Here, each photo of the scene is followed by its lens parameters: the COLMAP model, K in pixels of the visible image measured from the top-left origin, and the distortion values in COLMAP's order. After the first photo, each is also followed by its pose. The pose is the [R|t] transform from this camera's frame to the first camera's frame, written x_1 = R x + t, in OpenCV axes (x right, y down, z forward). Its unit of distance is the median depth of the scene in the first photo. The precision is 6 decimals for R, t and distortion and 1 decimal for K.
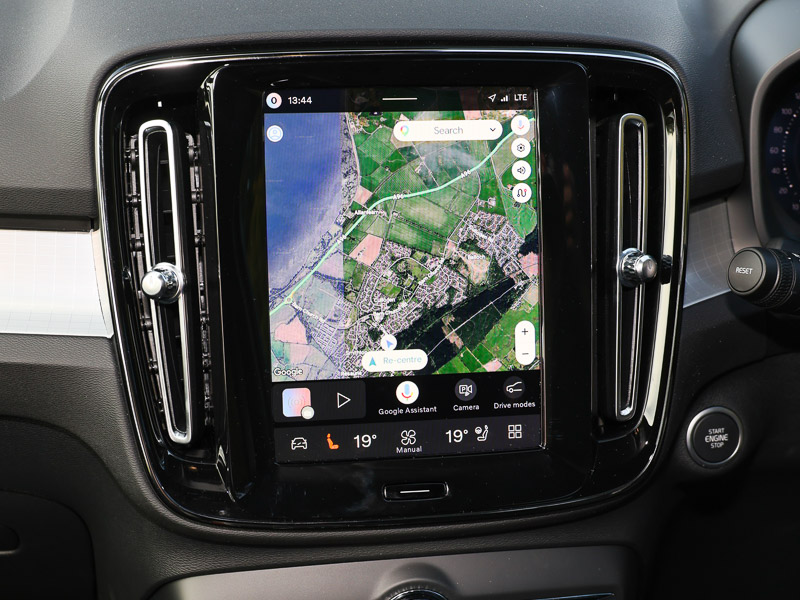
lens RADIAL K [[1510.2, 0, 396.6], [0, 1510.2, 294.1], [0, 0, 1]] dist [0.073663, 0.000000]
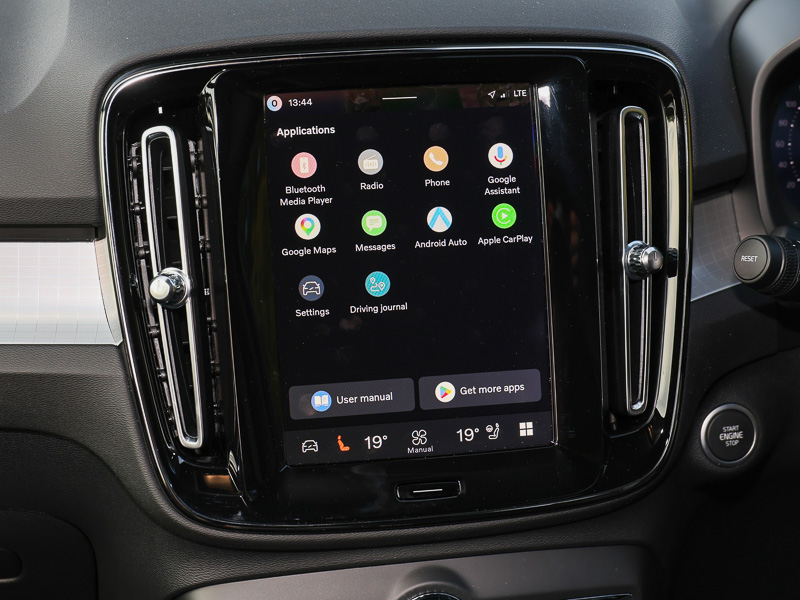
lens RADIAL K [[1738.1, 0, 385.7], [0, 1738.1, 299.5], [0, 0, 1]] dist [0.051003, 0.000000]
pose [[0.999460, -0.032586, 0.004292, -0.016081], [0.032706, 0.998956, -0.031897, 0.039849], [-0.003248, 0.032020, 0.999482, -0.144282]]
